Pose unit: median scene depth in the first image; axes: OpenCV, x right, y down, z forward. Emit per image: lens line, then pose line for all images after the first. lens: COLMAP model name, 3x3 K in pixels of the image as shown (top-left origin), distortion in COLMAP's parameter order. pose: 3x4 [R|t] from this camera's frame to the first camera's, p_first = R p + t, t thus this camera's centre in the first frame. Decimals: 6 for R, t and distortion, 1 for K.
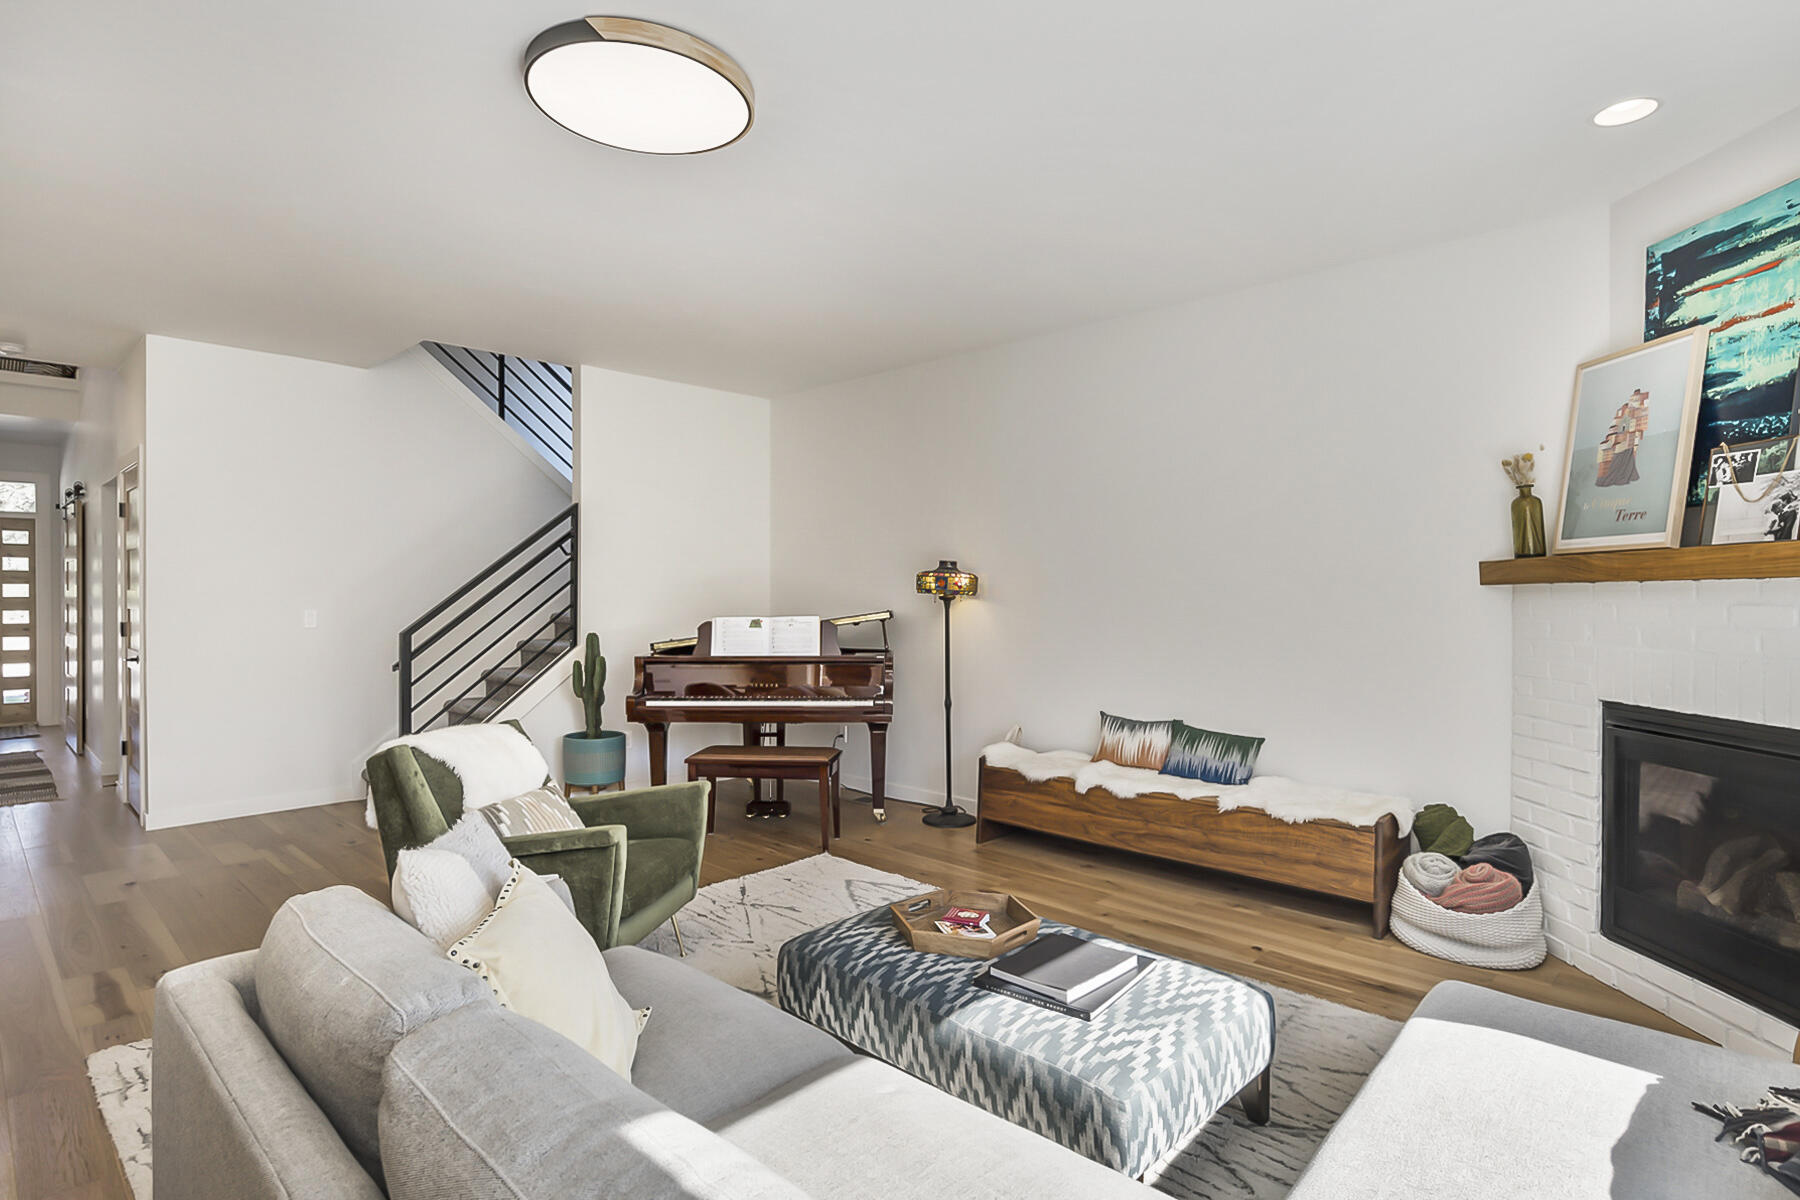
lens RADIAL K [[918.8, 0, 903.0], [0, 918.8, 608.0], [0, 0, 1]] dist [-0.002129, -0.000077]
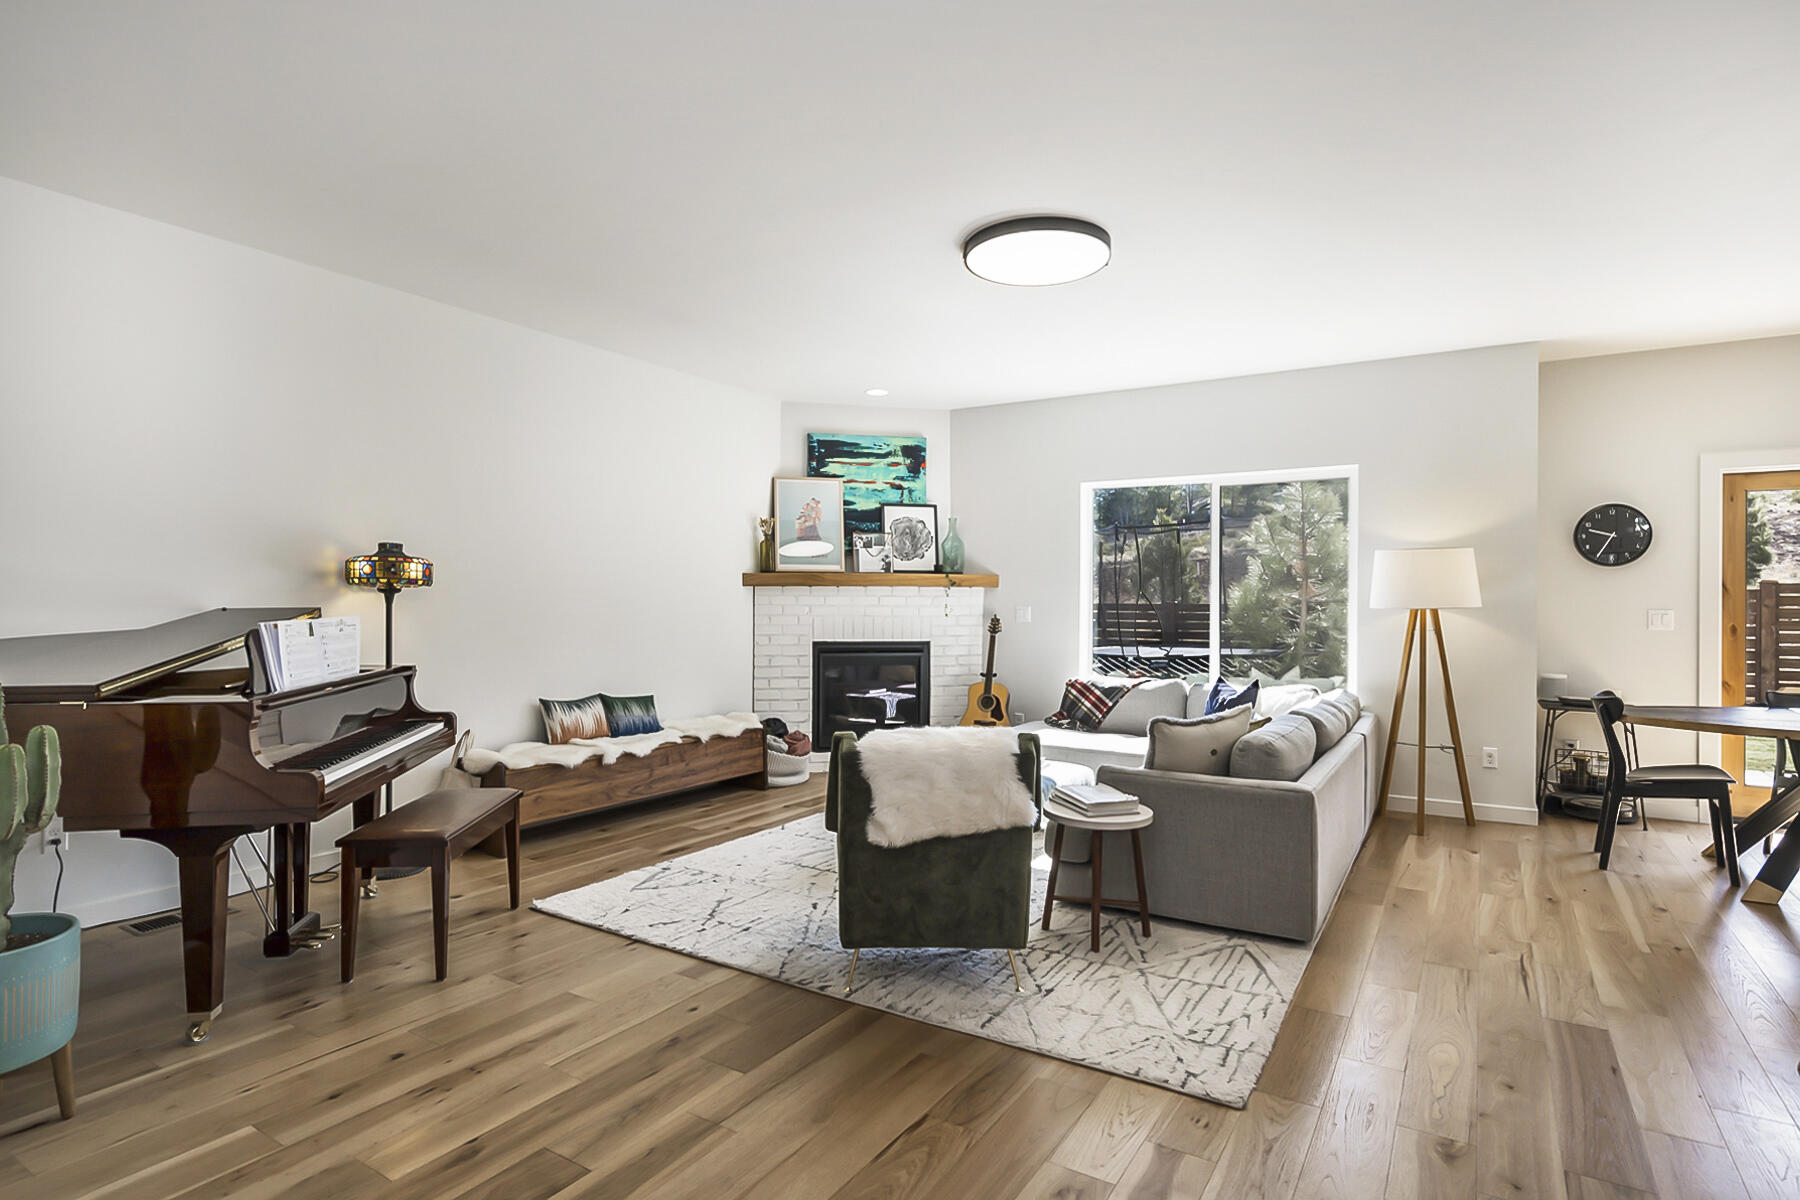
lens RADIAL K [[918.8, 0, 902.9], [0, 918.8, 595.6], [0, 0, 1]] dist [-0.002129, -0.000077]
pose [[-0.190260, 0.003627, 0.981727, -1.337276], [0.009286, 0.999955, -0.001894, -0.000514], [-0.981690, 0.008756, -0.190285, 1.168726]]
